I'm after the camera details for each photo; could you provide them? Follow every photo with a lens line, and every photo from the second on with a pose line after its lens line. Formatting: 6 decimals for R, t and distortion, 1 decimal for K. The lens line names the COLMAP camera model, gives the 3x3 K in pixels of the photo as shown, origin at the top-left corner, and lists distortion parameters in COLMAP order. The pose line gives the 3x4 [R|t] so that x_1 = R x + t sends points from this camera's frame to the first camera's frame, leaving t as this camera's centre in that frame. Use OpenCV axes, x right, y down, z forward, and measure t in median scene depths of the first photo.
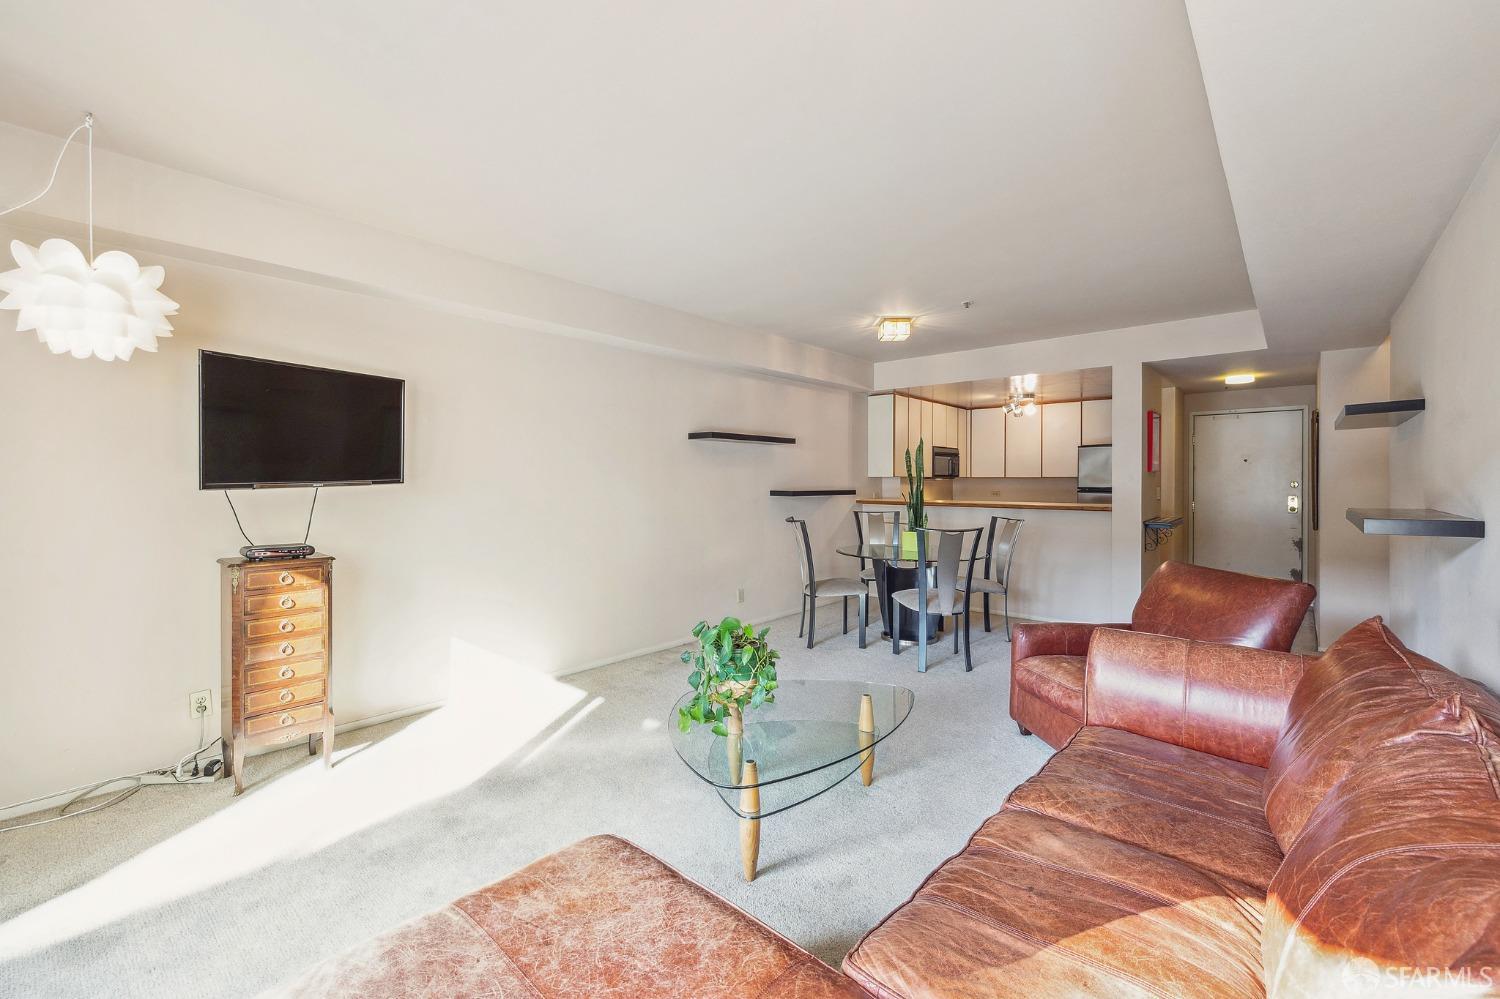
lens RADIAL K [[634.1, 0, 770.9], [0, 634.1, 487.0], [0, 0, 1]] dist [0.010092, -0.000588]
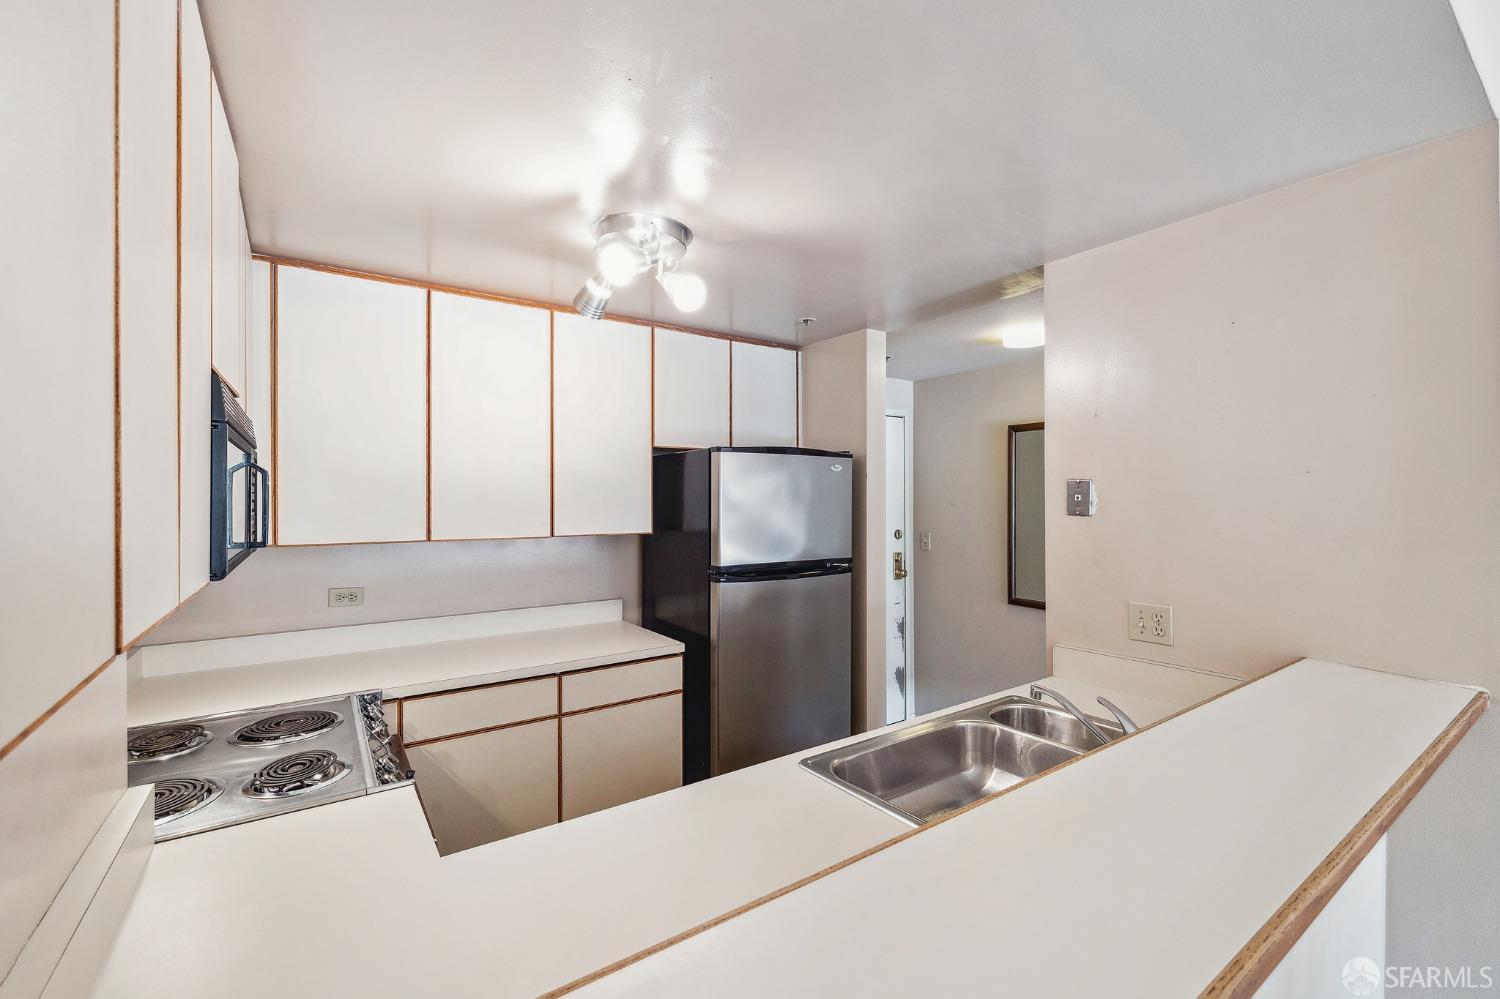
lens RADIAL K [[634.1, 0, 745.3], [0, 634.1, 503.7], [0, 0, 1]] dist [0.010092, -0.000588]
pose [[0.276094, -0.006464, 0.961109, 0.194762], [0.012494, 0.999917, 0.003136, -0.042190], [-0.961049, 0.011142, 0.276152, 1.093745]]
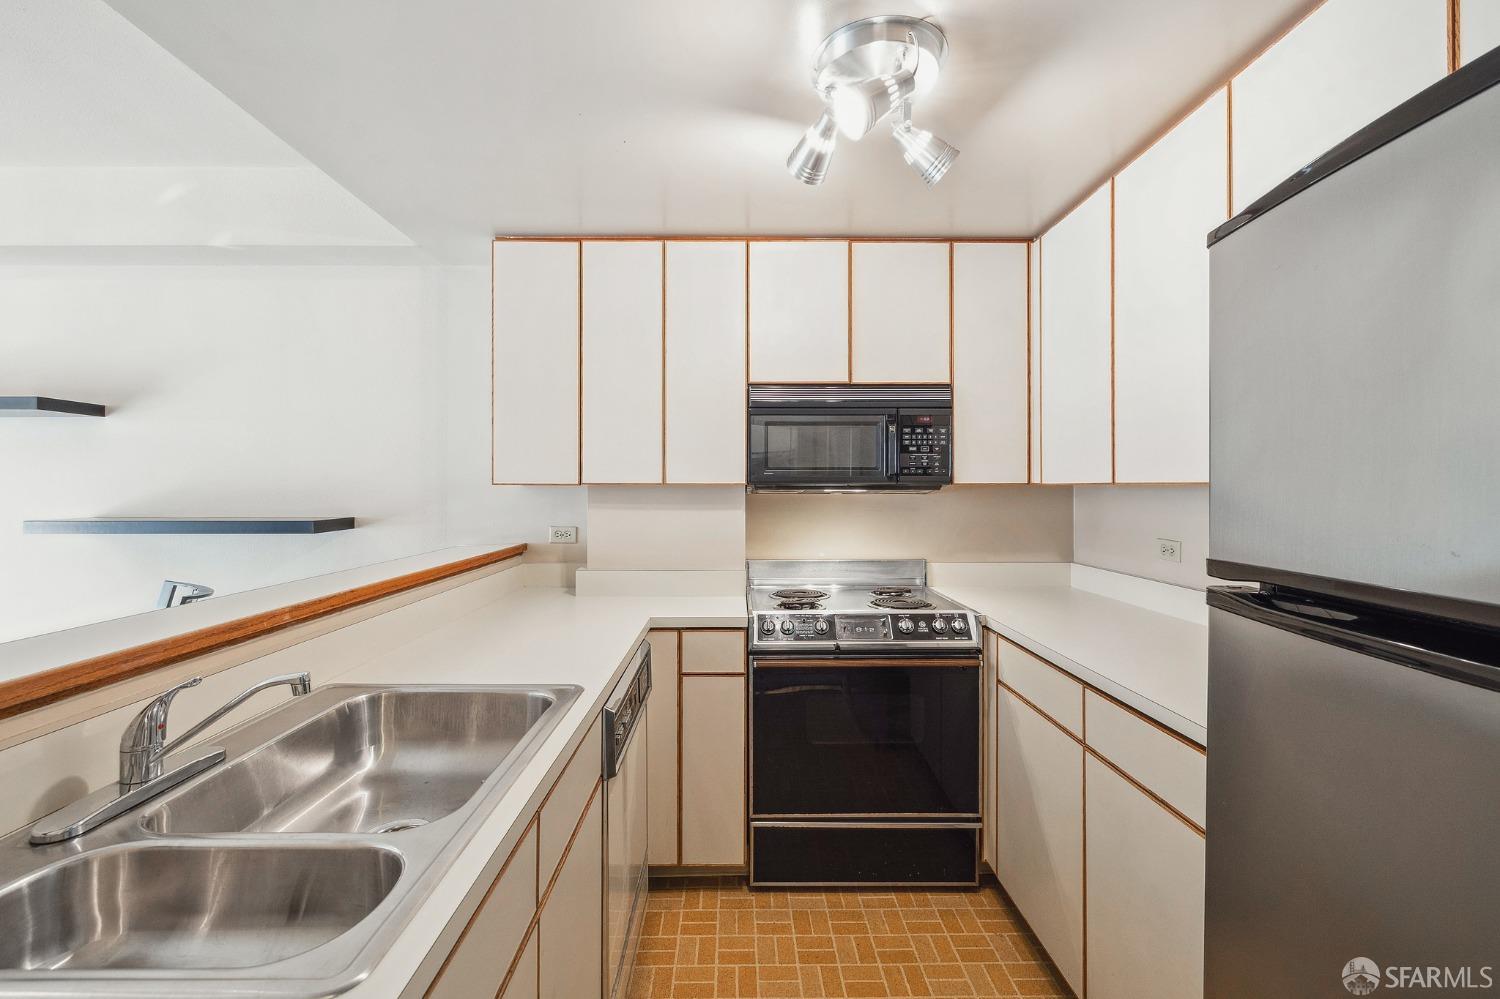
lens RADIAL K [[634.1, 0, 748.8], [0, 634.1, 488.8], [0, 0, 1]] dist [0.010092, -0.000588]
pose [[0.644674, 0.001656, -0.764456, 0.636773], [-0.009843, 0.999933, -0.006135, -0.014611], [0.764394, 0.011480, 0.644647, 1.037760]]
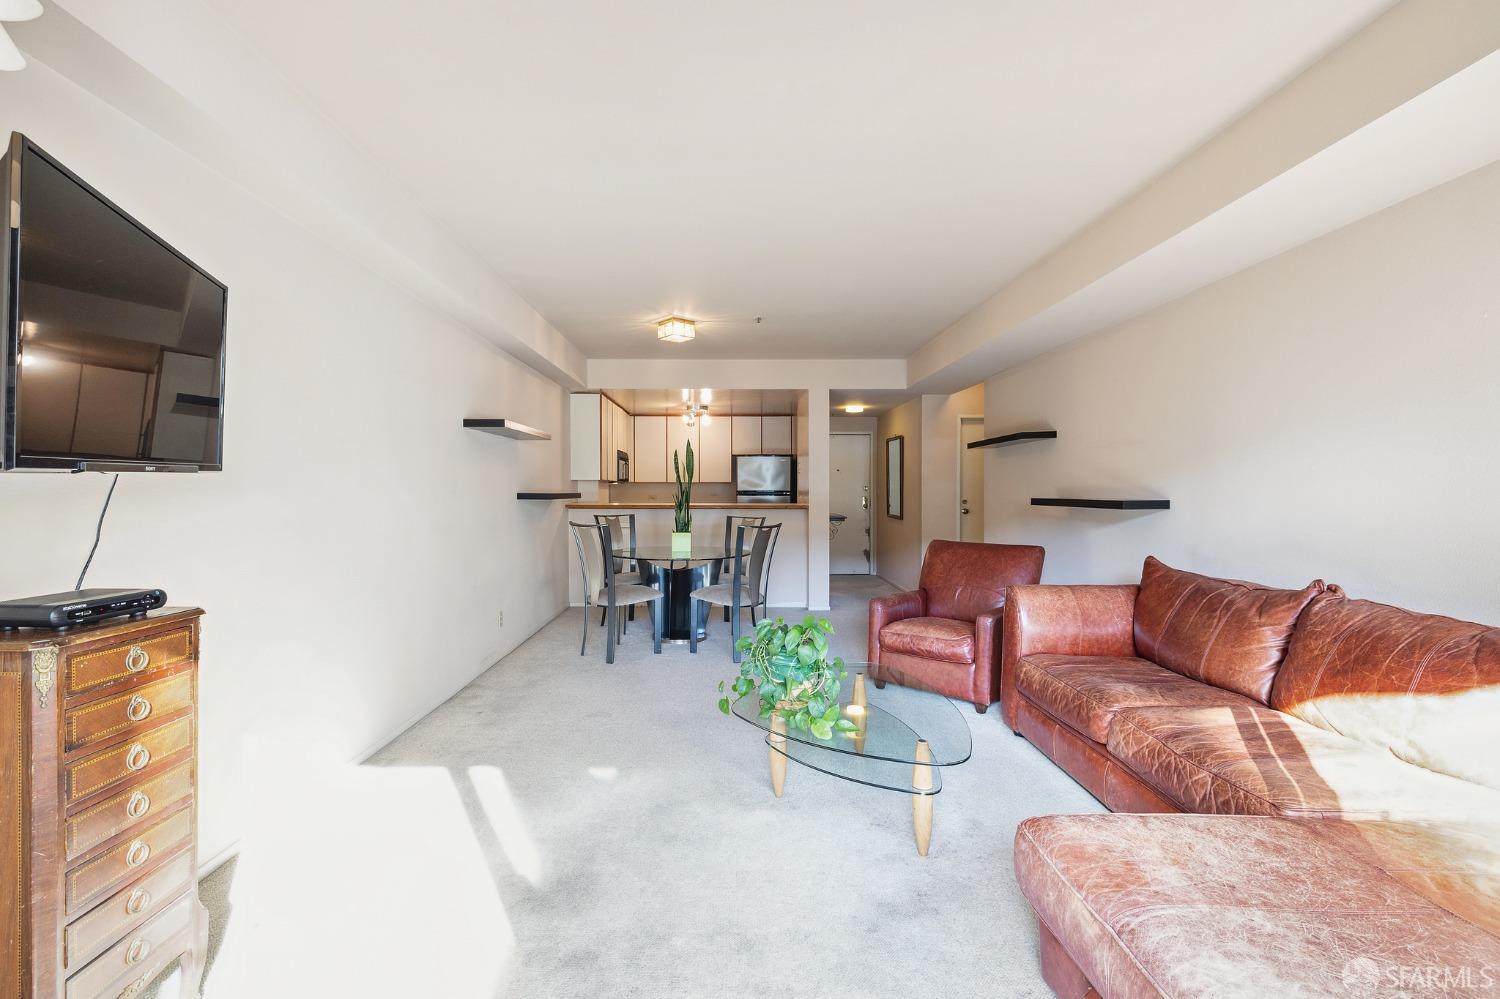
lens RADIAL K [[634.1, 0, 755.8], [0, 634.1, 504.5], [0, 0, 1]] dist [0.010092, -0.000588]
pose [[0.744019, -0.016091, 0.667964, -0.322656], [0.007712, 0.999850, 0.015495, 0.009619], [-0.668114, -0.006377, 0.744032, 0.144023]]
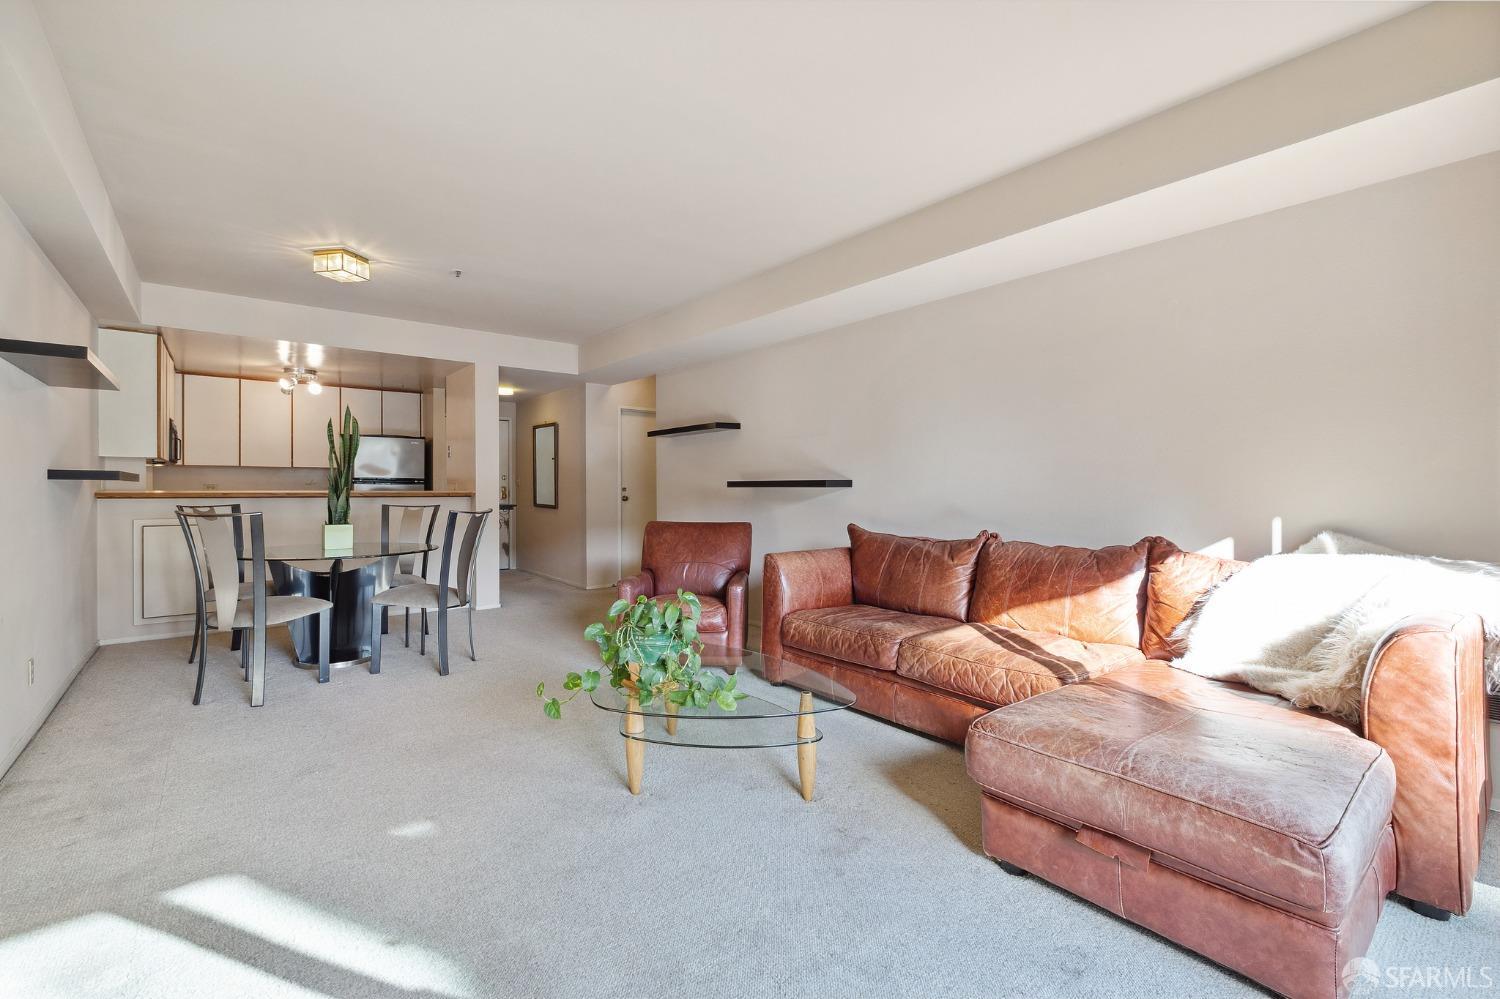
lens RADIAL K [[634.1, 0, 725.4], [0, 634.1, 489.3], [0, 0, 1]] dist [0.010092, -0.000588]
pose [[0.212910, -0.003640, 0.977065, -0.399072], [0.009719, 0.999951, 0.001607, 0.026259], [-0.977023, 0.009154, 0.212935, 0.314388]]
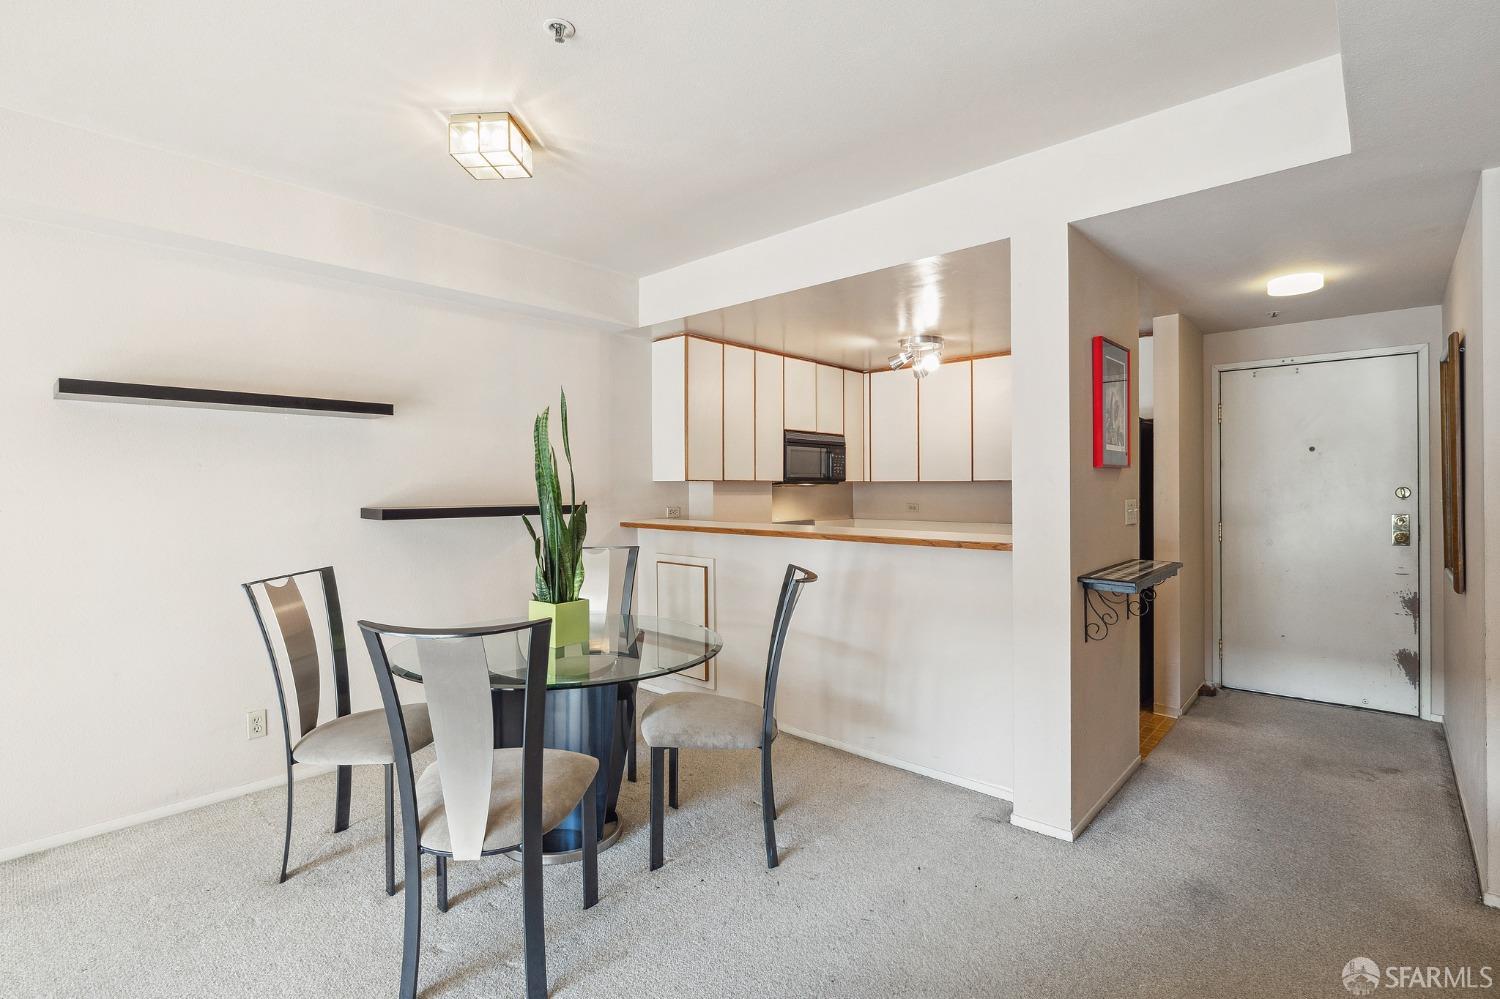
lens RADIAL K [[701.5, 0, 768.6], [0, 701.5, 490.0], [0, 0, 1]] dist [0.000568, 0.002053]
pose [[0.999490, -0.000992, -0.031933, 0.339227], [0.000704, 0.999959, -0.009047, -0.001367], [0.031941, 0.009020, 0.999449, 0.435545]]
